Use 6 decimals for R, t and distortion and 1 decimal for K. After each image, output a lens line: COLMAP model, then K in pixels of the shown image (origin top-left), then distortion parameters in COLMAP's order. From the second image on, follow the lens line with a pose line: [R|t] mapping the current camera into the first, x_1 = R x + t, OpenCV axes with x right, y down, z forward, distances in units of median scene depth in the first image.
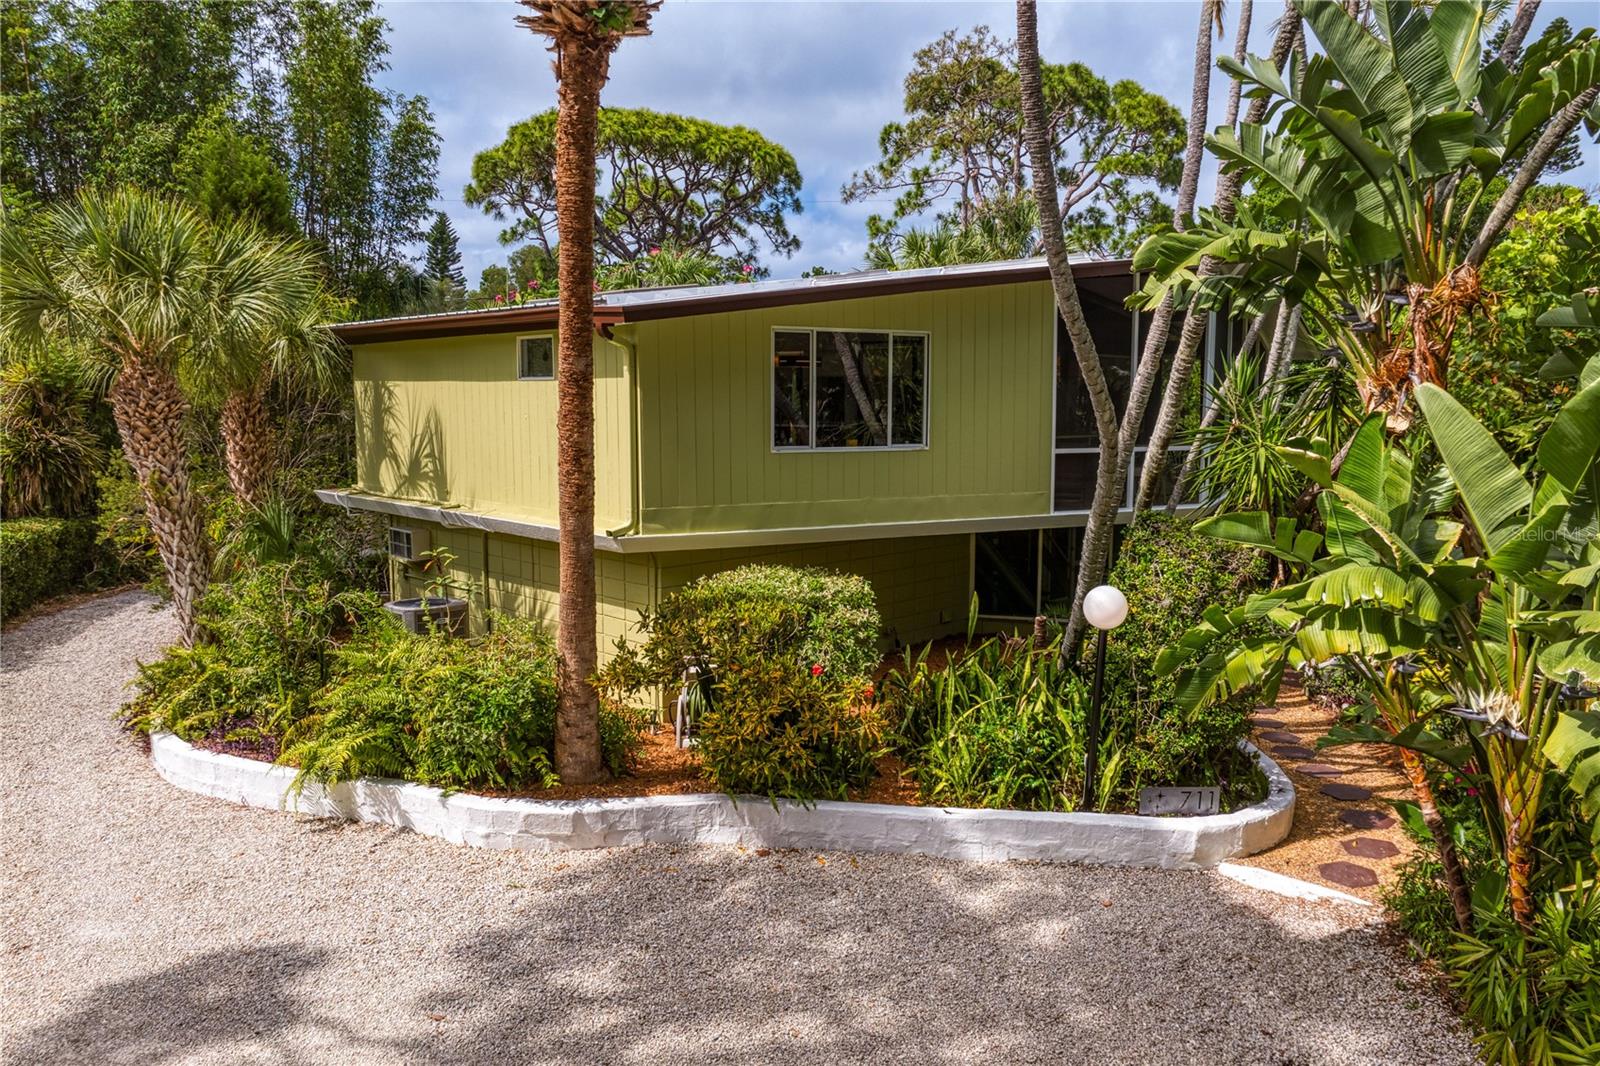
lens RADIAL K [[1117.1, 0, 800.0], [0, 1117.1, 533.0], [0, 0, 1]] dist [-0.043983, 0.000081]
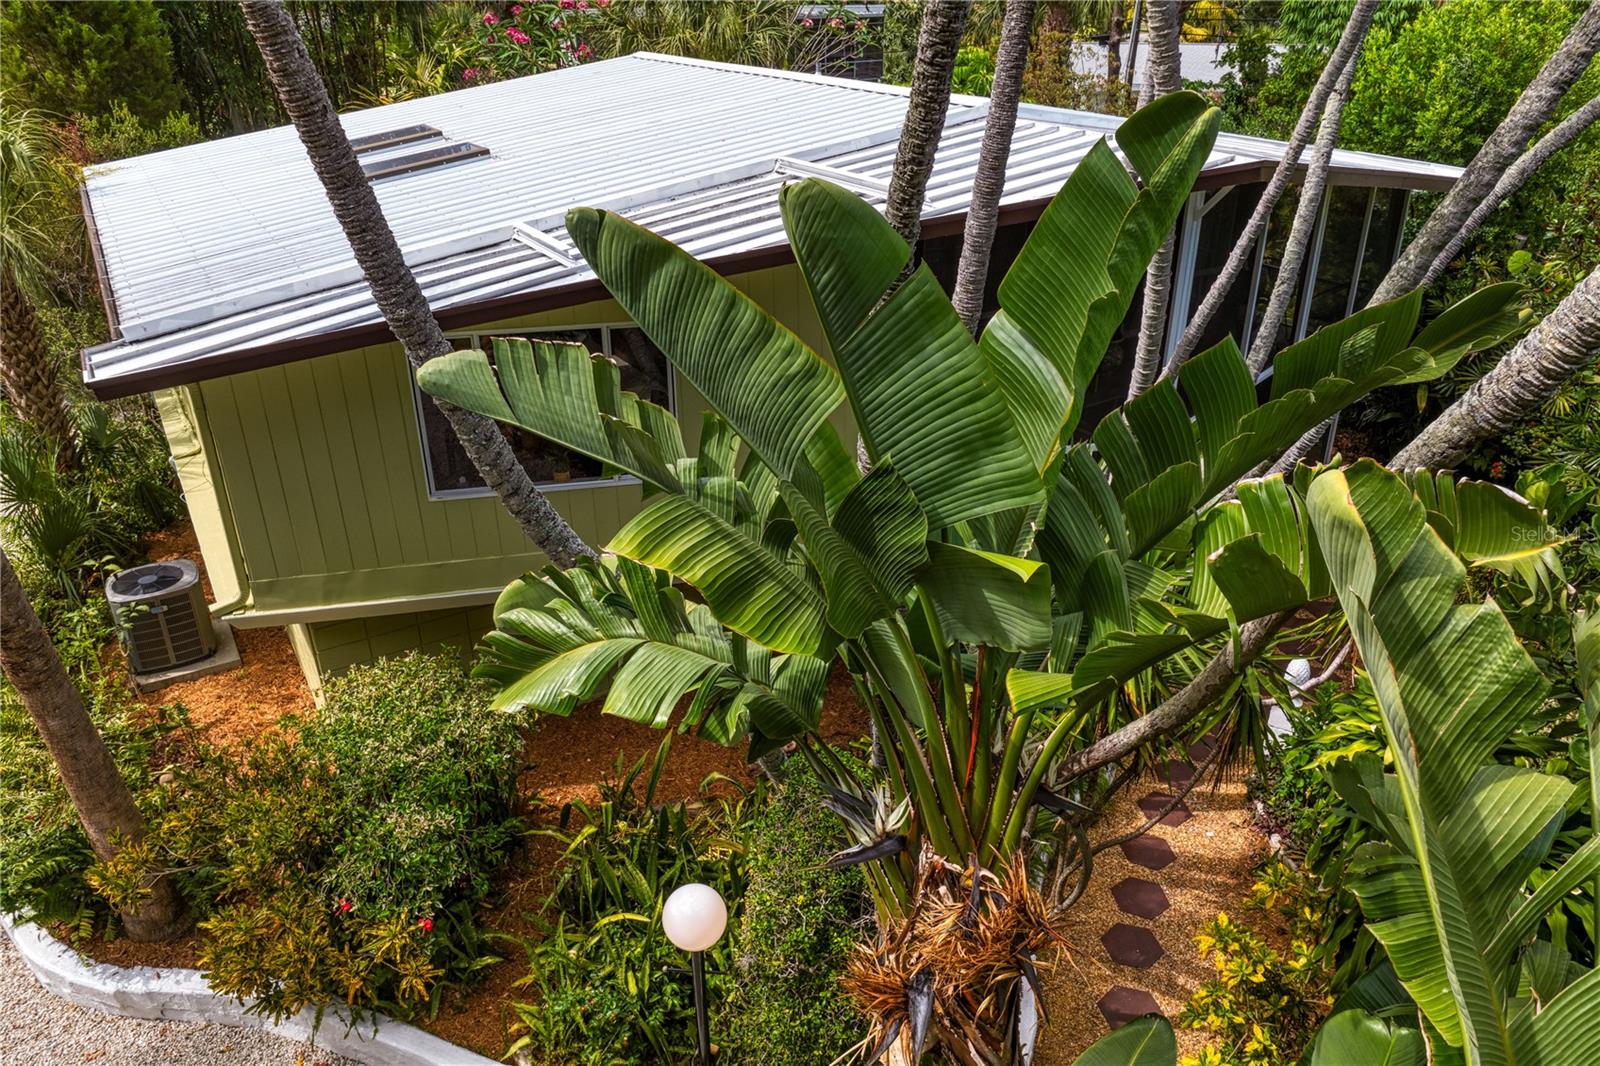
lens RADIAL K [[1117.1, 0, 800.0], [0, 1117.1, 533.0], [0, 0, 1]] dist [-0.043983, 0.000081]
pose [[0.976441, 0.095988, -0.193260, 0.435889], [-0.025603, 0.940823, 0.337929, -0.374483], [0.214260, -0.325019, 0.921116, 0.454990]]
